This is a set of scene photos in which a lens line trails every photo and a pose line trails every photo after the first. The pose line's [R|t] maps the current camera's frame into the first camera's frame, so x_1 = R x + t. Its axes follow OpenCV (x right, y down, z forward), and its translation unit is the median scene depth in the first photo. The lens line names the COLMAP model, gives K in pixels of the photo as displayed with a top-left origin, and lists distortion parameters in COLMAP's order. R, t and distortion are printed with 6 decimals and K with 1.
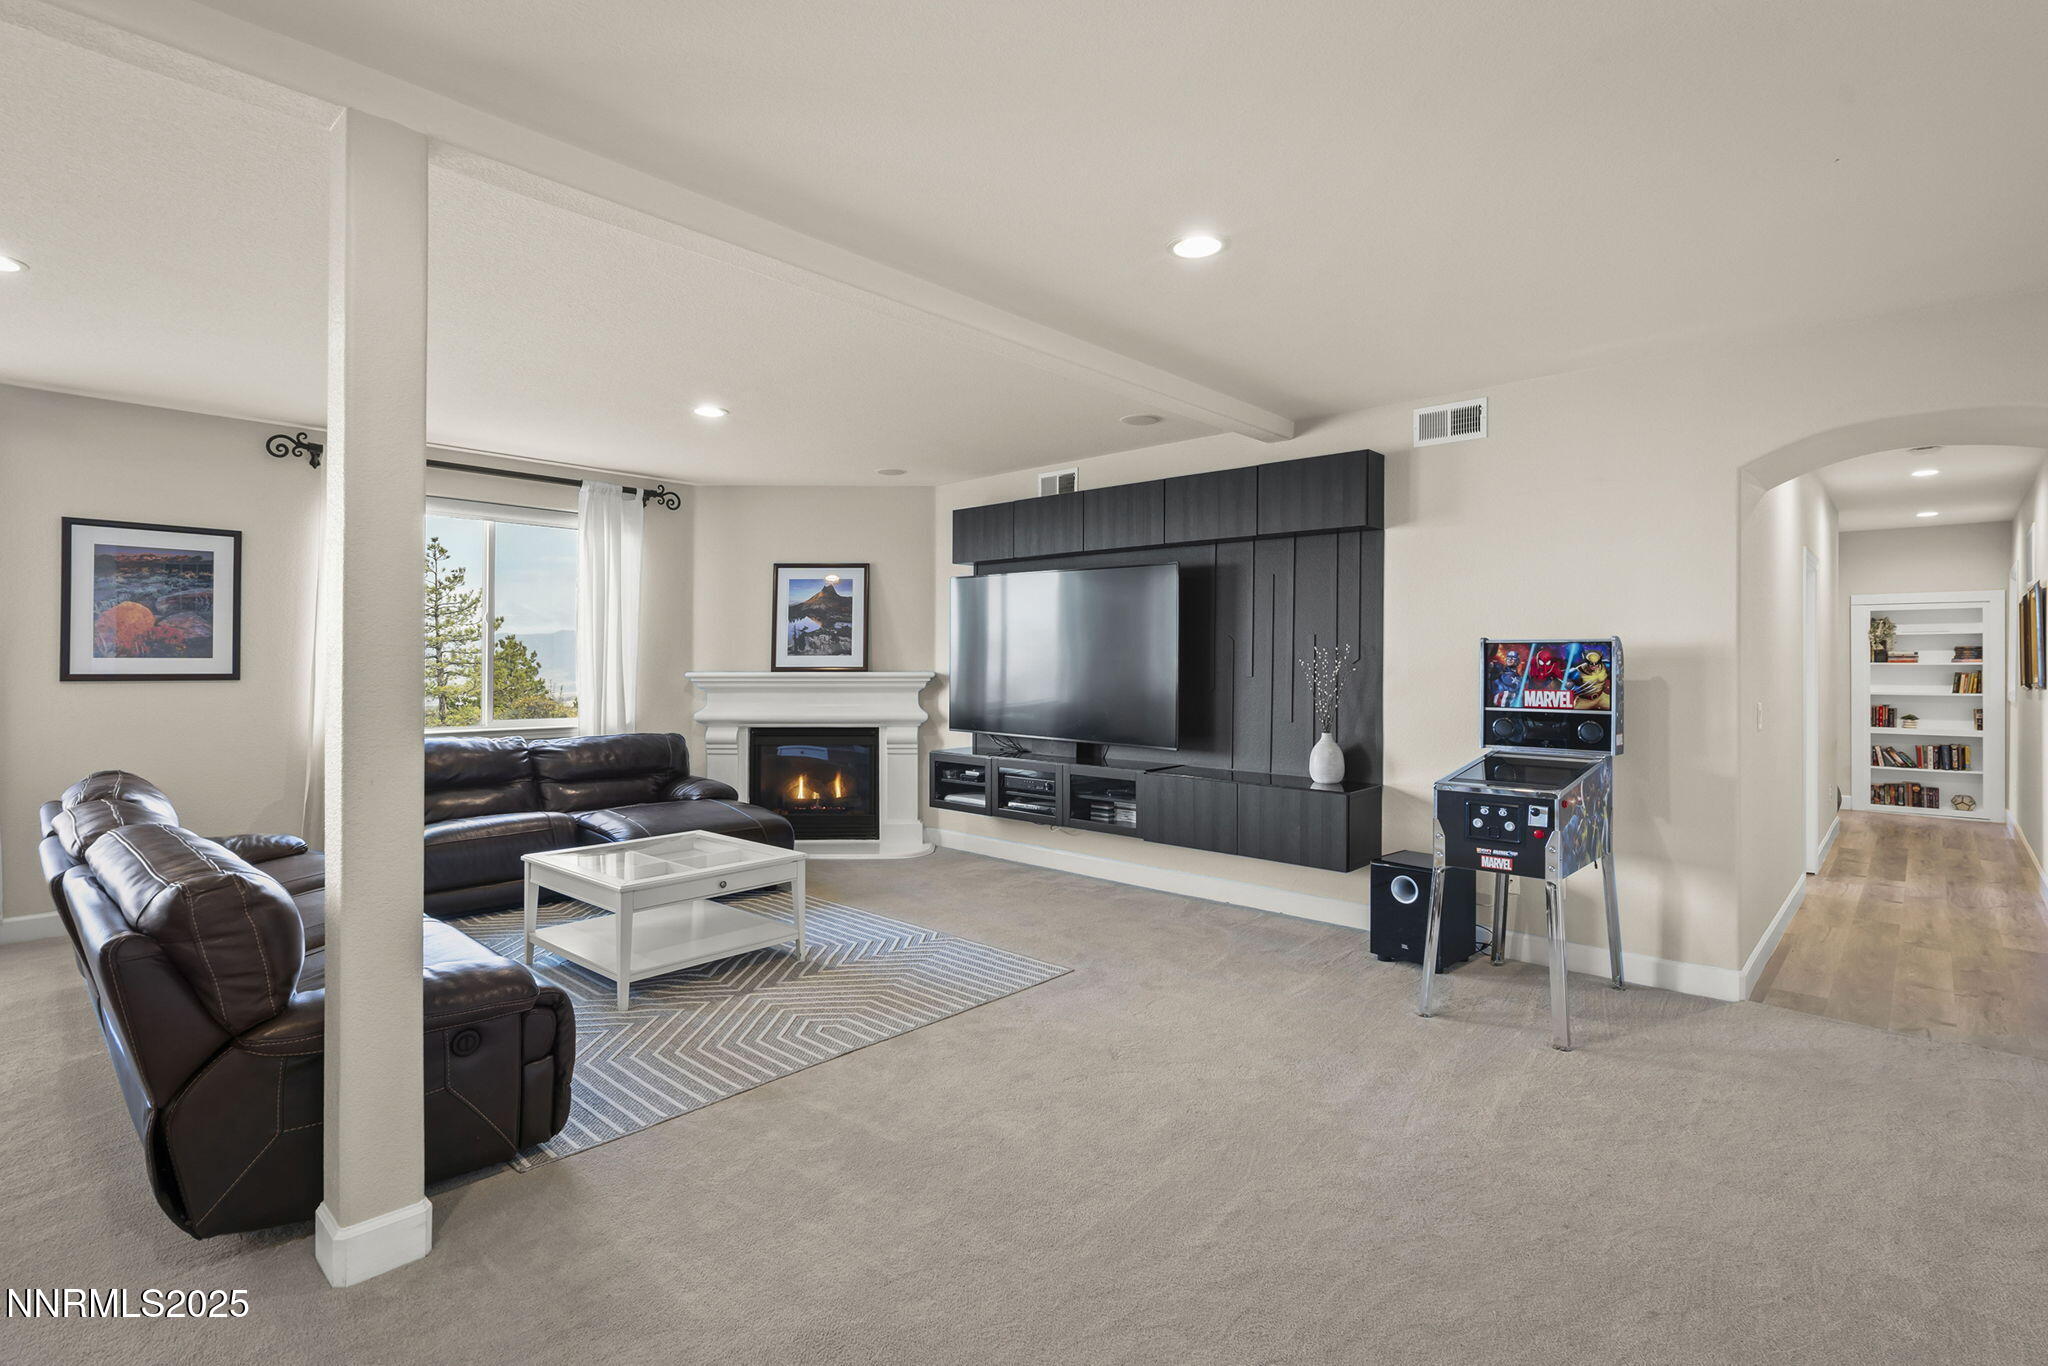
lens RADIAL K [[962.0, 0, 987.3], [0, 962.0, 656.2], [0, 0, 1]] dist [-0.001730, -0.000443]
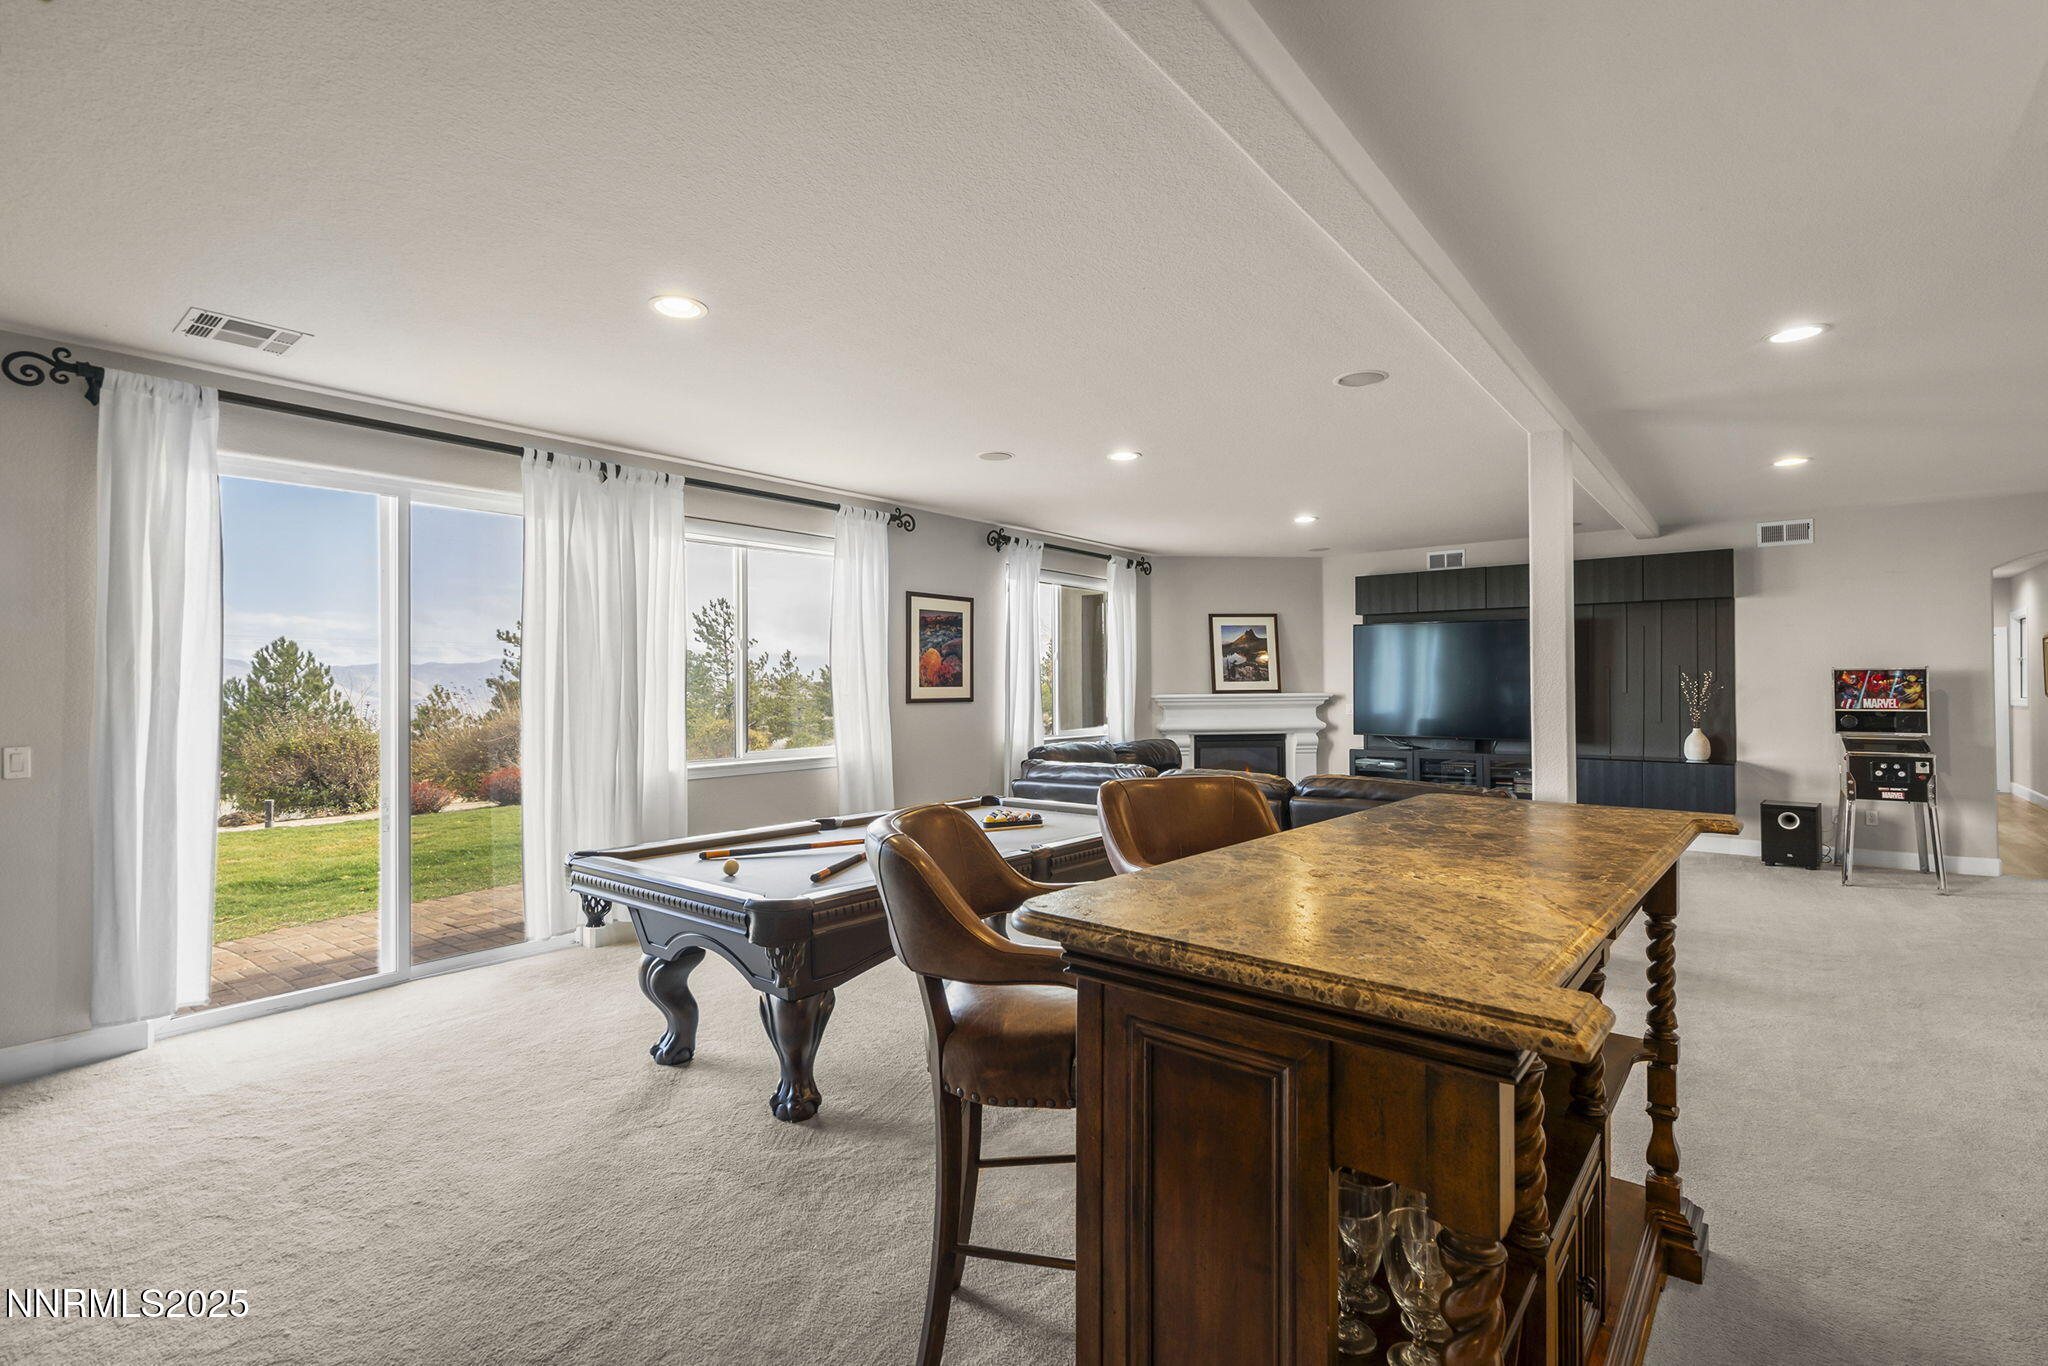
lens RADIAL K [[926.9, 0, 1024.0], [0, 926.9, 683.0], [0, 0, 1]] dist [-0.000839, 0.001026]
pose [[0.995747, -0.009136, 0.091674, -1.041354], [0.008854, 0.999955, 0.003482, -0.010301], [-0.091702, -0.002656, 0.995783, -0.473913]]
